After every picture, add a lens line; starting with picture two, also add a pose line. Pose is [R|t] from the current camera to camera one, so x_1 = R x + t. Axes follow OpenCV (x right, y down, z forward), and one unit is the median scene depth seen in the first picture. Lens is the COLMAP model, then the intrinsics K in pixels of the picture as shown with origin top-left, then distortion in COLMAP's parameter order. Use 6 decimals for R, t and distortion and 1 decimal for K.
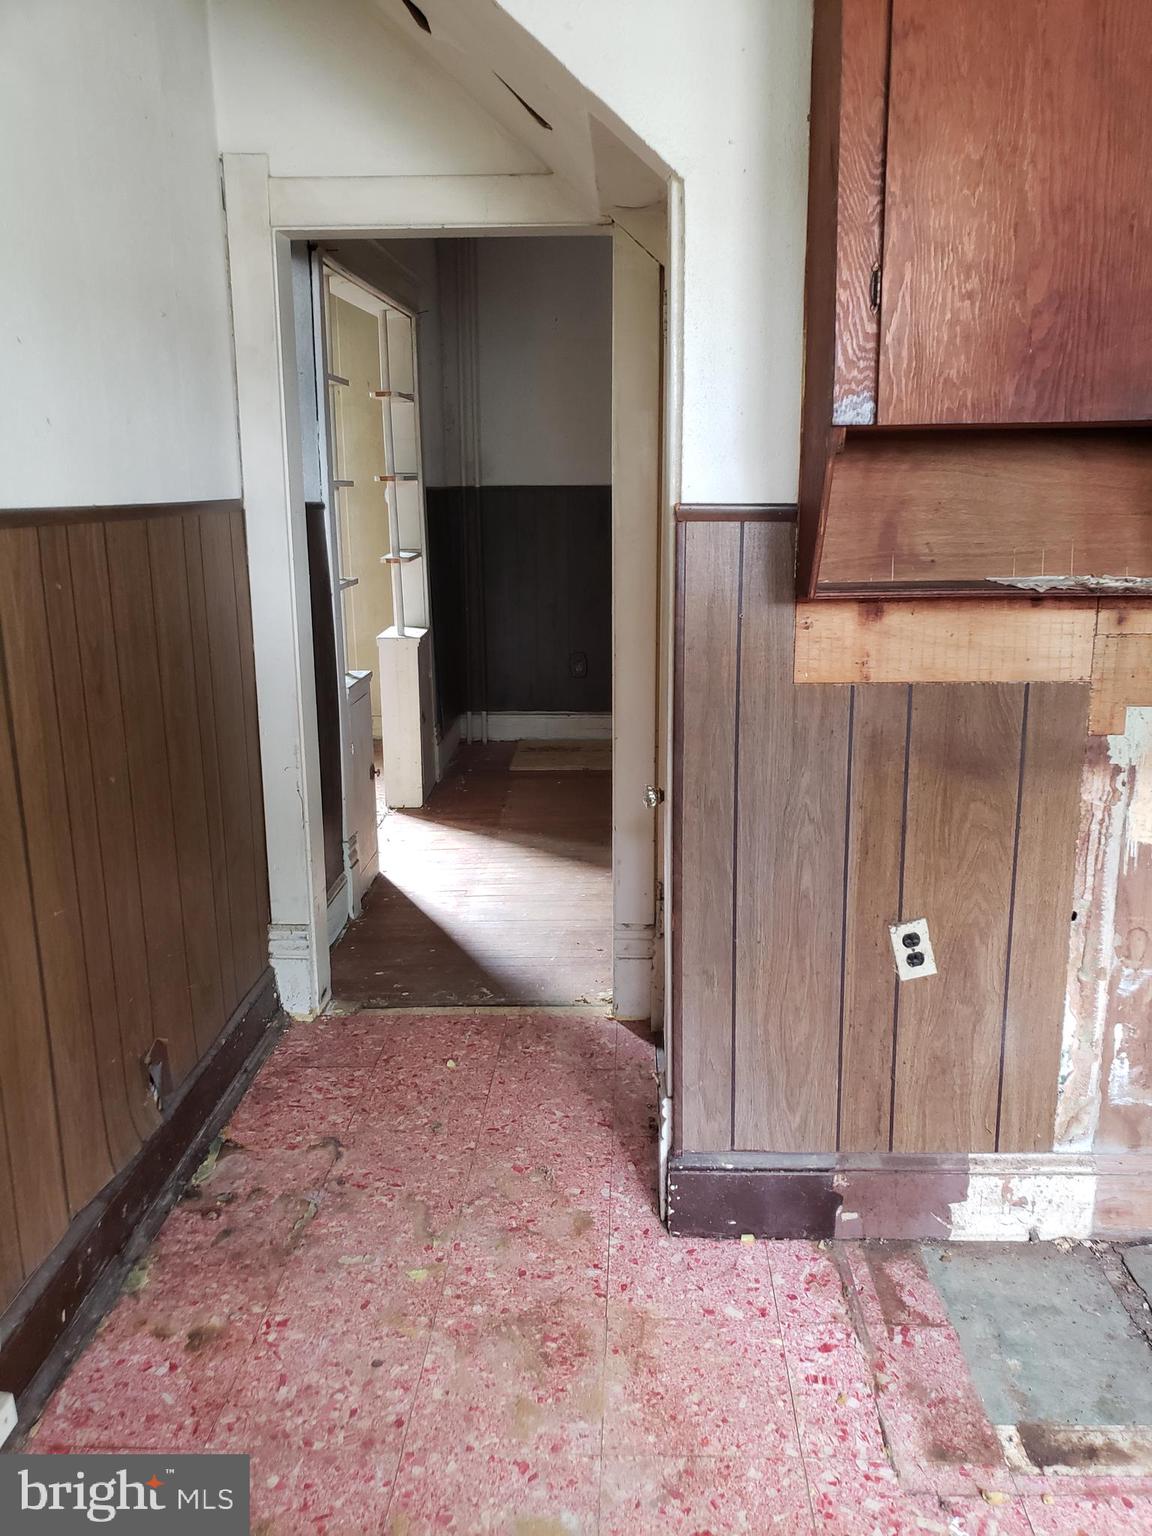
lens RADIAL K [[1168.2, 0, 576.0], [0, 1168.2, 768.0], [0, 0, 1]] dist [0.004439, 0.001166]
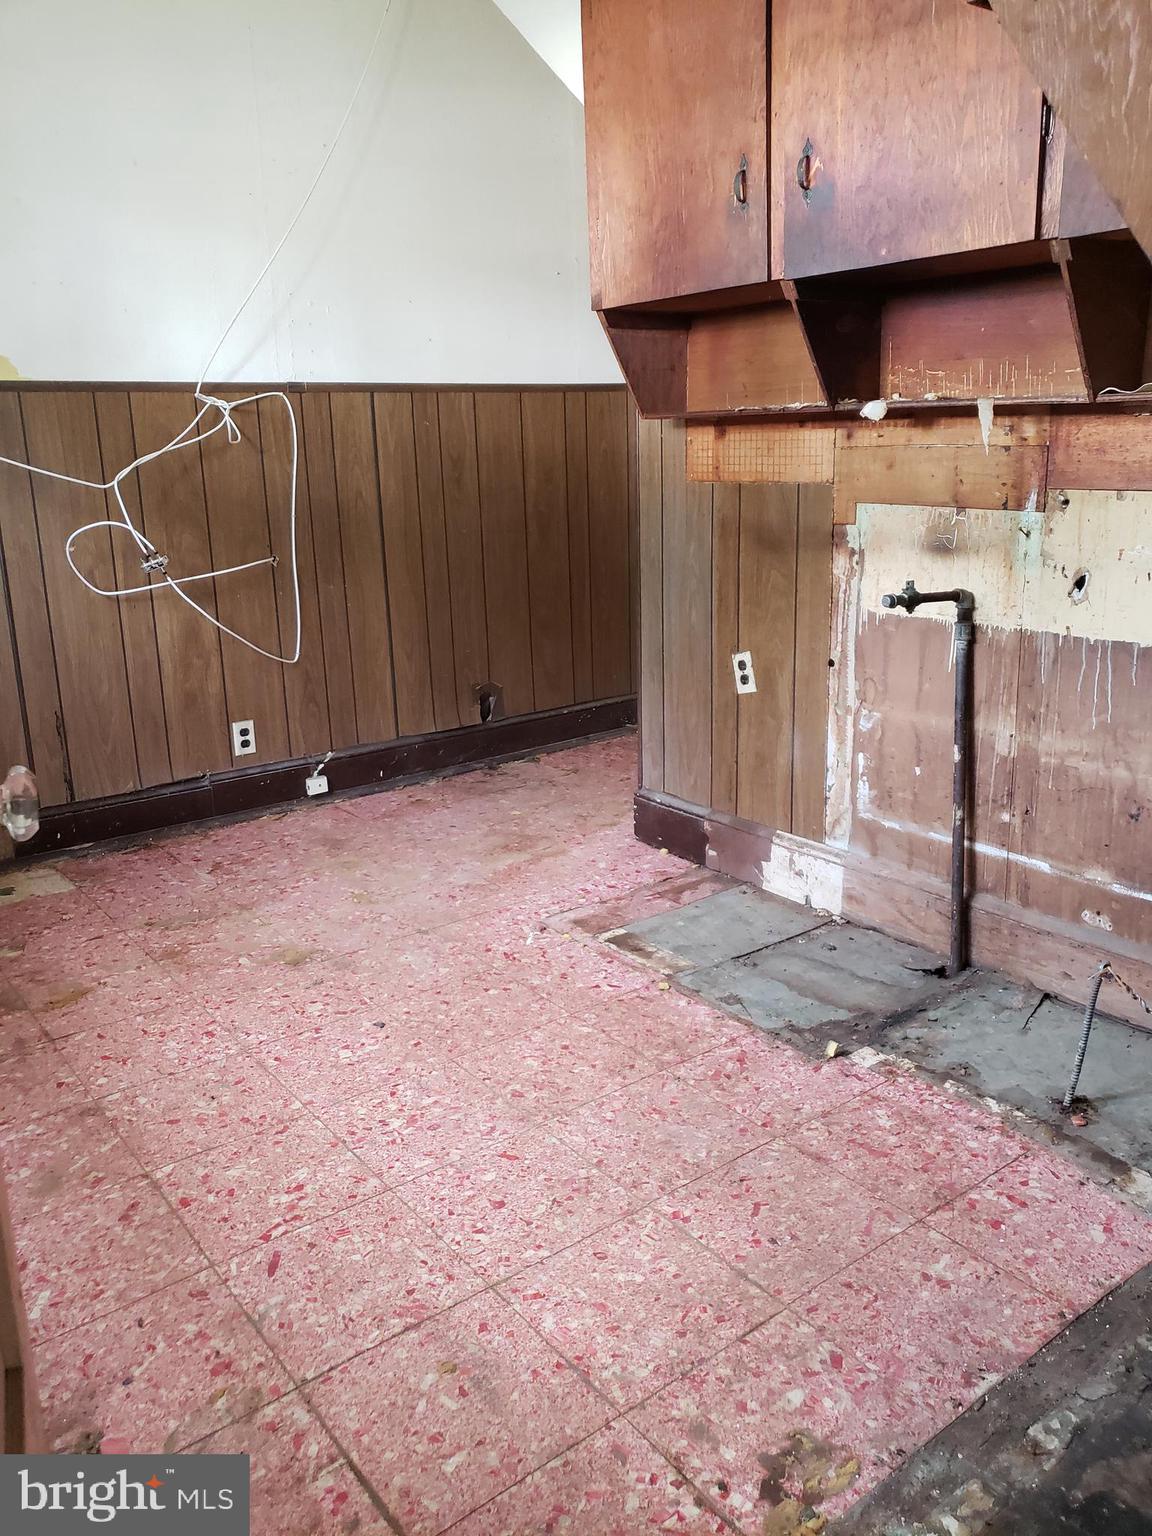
lens RADIAL K [[1220.5, 0, 596.9], [0, 1220.5, 777.9], [0, 0, 1]] dist [0.063686, -0.001763]
pose [[0.620859, 0.195018, -0.759277, 1.357329], [-0.143106, 0.980482, 0.134815, 0.104809], [0.770749, 0.024956, 0.636650, -0.110665]]
